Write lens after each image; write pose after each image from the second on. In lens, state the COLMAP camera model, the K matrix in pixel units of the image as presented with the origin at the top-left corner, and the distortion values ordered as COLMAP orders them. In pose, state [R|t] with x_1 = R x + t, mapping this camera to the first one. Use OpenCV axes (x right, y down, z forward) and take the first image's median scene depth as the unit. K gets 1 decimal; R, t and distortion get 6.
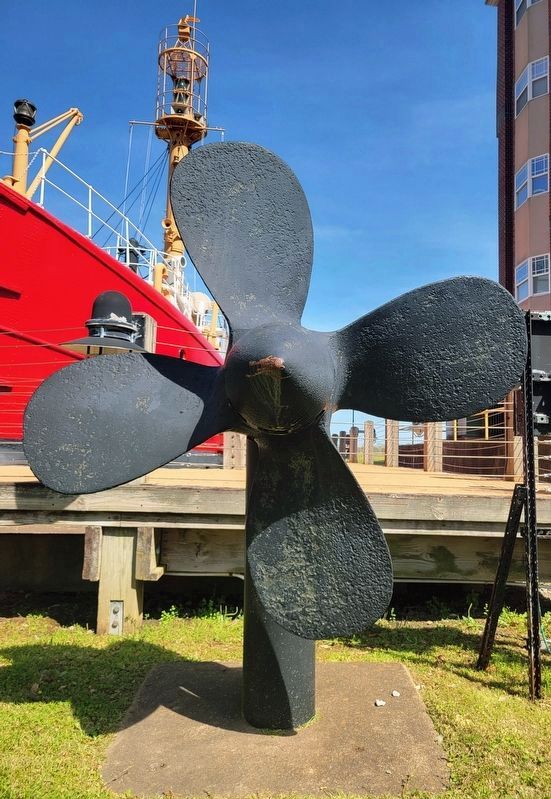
lens RADIAL K [[623.1, 0, 304.6], [0, 623.1, 399.2], [0, 0, 1]] dist [0.041630, -0.001871]
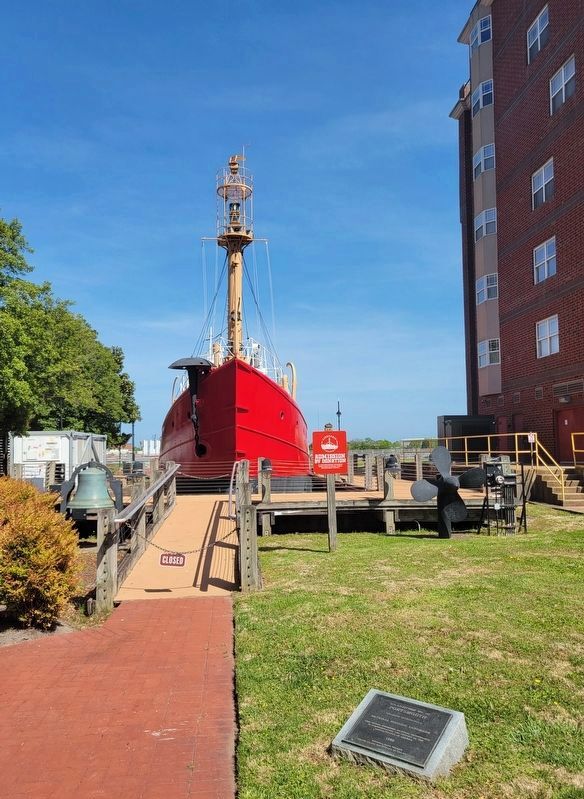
lens RADIAL K [[645.3, 0, 263.8], [0, 645.3, 426.8], [0, 0, 1]] dist [0.050221, -0.002725]
pose [[0.999313, -0.036217, 0.007816, -0.166073], [0.035801, 0.998205, 0.048020, -0.084652], [-0.009542, -0.047708, 0.998816, -0.475882]]
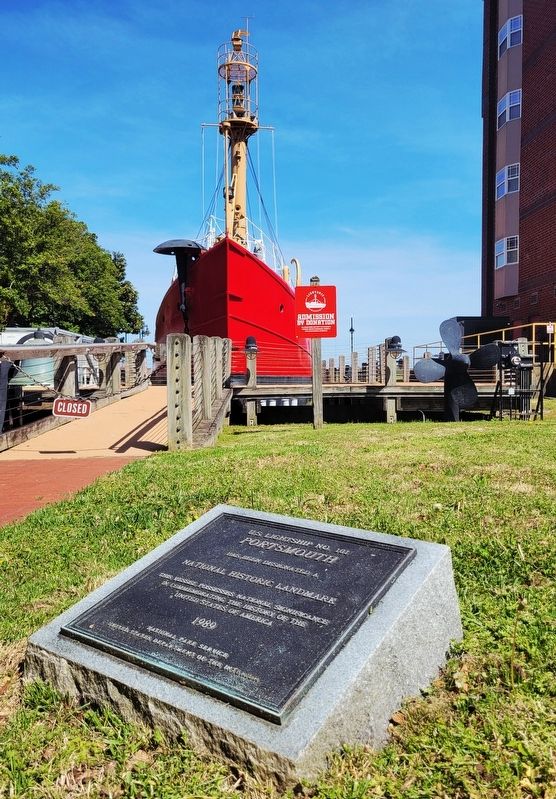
lens RADIAL K [[630.3, 0, 298.9], [0, 630.3, 417.5], [0, 0, 1]] dist [0.042848, -0.003024]
pose [[0.999014, -0.031355, 0.031420, -0.138945], [0.026325, 0.988430, 0.149375, -0.036022], [-0.035740, -0.148400, 0.988281, -0.390167]]
